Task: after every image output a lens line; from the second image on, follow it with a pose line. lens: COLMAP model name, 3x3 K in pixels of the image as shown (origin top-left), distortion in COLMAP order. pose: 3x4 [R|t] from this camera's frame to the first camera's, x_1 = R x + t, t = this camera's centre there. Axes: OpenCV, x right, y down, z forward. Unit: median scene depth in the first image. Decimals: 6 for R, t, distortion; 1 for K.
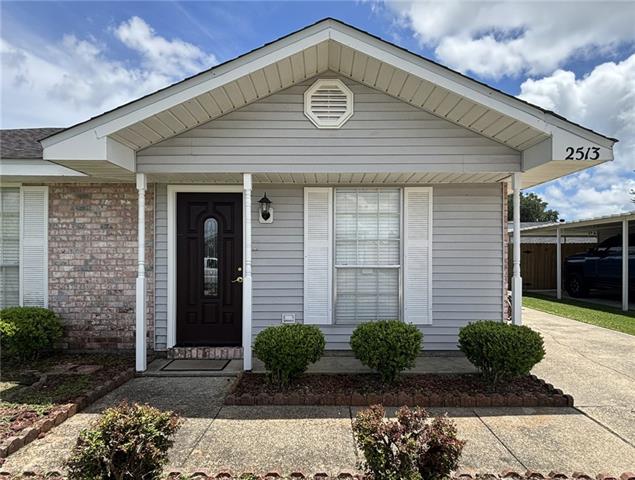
lens RADIAL K [[362.9, 0, 308.5], [0, 362.9, 259.3], [0, 0, 1]] dist [0.003098, -0.000570]
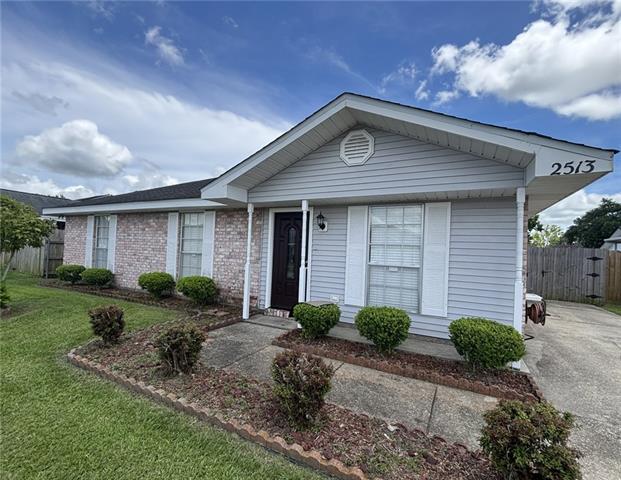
lens RADIAL K [[286.6, 0, 307.3], [0, 286.6, 249.4], [0, 0, 1]] dist [0.011905, -0.000450]
pose [[0.886143, 0.033358, -0.462210, 0.375922], [-0.042525, 0.999051, -0.009428, -0.014703], [0.461456, 0.028010, 0.886721, -0.058315]]
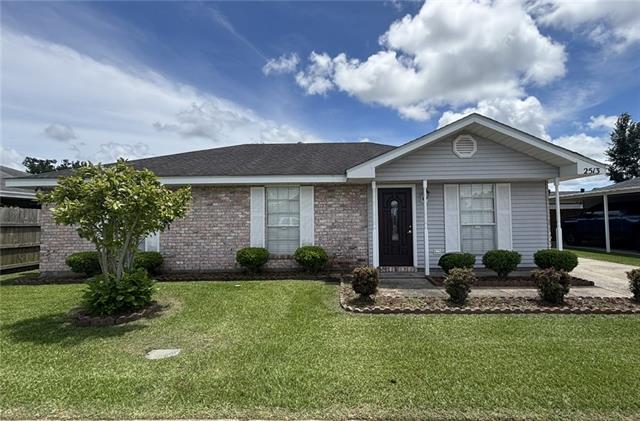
lens RADIAL K [[303.8, 0, 320.0], [0, 303.8, 210.5], [0, 0, 1]] dist [0.001069, -0.000063]
pose [[0.999622, -0.013352, -0.024019, -0.672317], [0.012287, 0.998958, -0.043951, 0.007701], [0.024581, 0.043639, 0.998745, -0.686499]]
